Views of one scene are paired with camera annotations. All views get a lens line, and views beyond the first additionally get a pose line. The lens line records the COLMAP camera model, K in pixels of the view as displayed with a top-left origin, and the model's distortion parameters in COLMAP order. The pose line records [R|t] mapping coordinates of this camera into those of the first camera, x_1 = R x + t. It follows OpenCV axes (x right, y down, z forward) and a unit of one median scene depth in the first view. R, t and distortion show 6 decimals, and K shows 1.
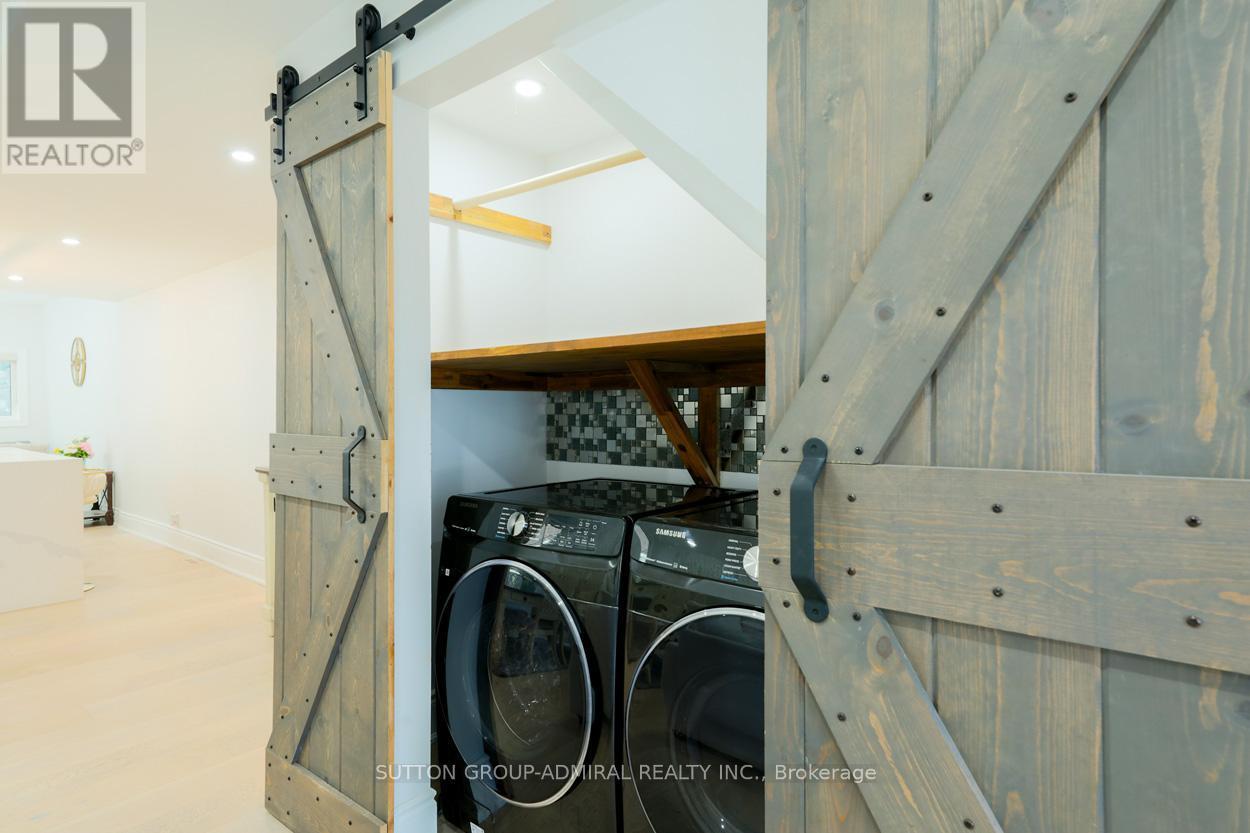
lens RADIAL K [[686.7, 0, 625.0], [0, 686.7, 416.5], [0, 0, 1]] dist [0.025682, 0.000239]
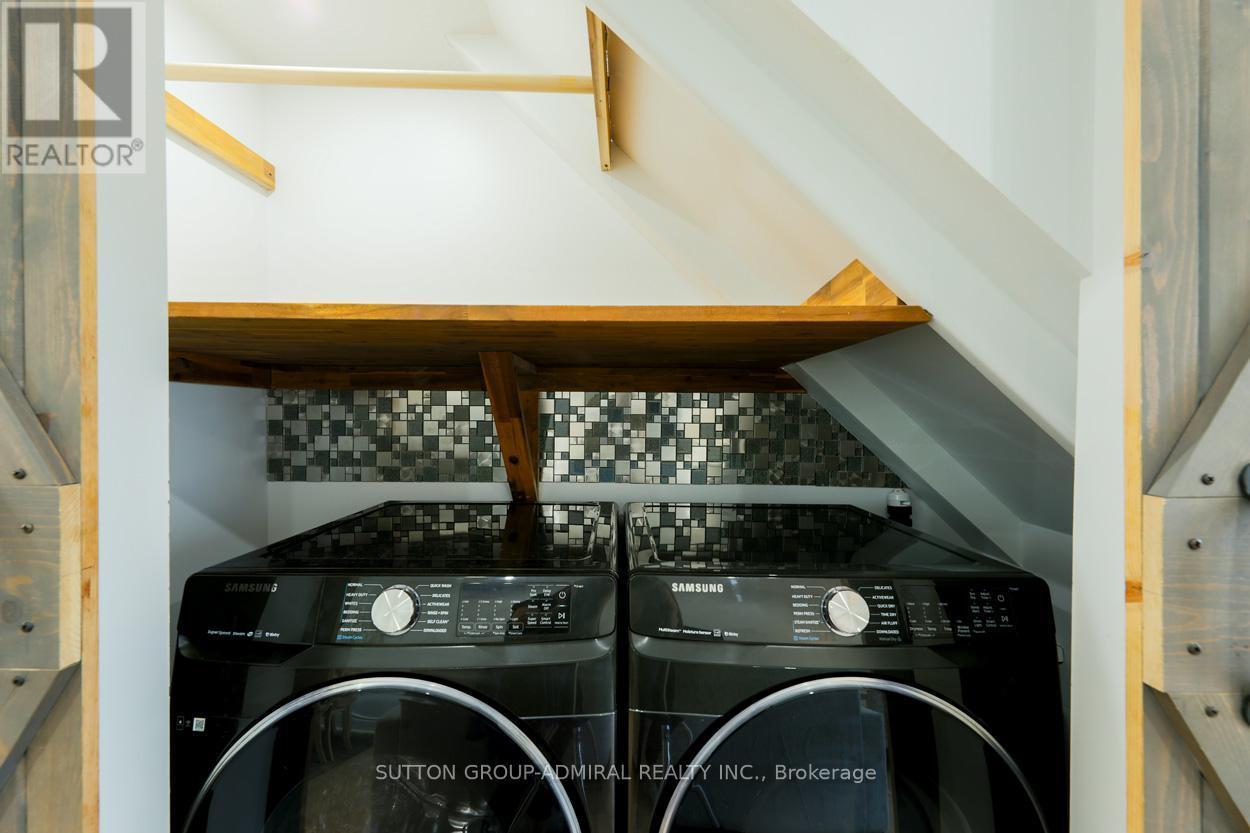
lens RADIAL K [[507.6, 0, 624.6], [0, 507.6, 424.7], [0, 0, 1]] dist [0.012248, -0.004152]
pose [[0.765685, -0.003169, 0.643208, -0.192259], [-0.001794, 0.999973, 0.007062, -0.002562], [-0.643214, -0.006562, 0.765659, 0.369171]]
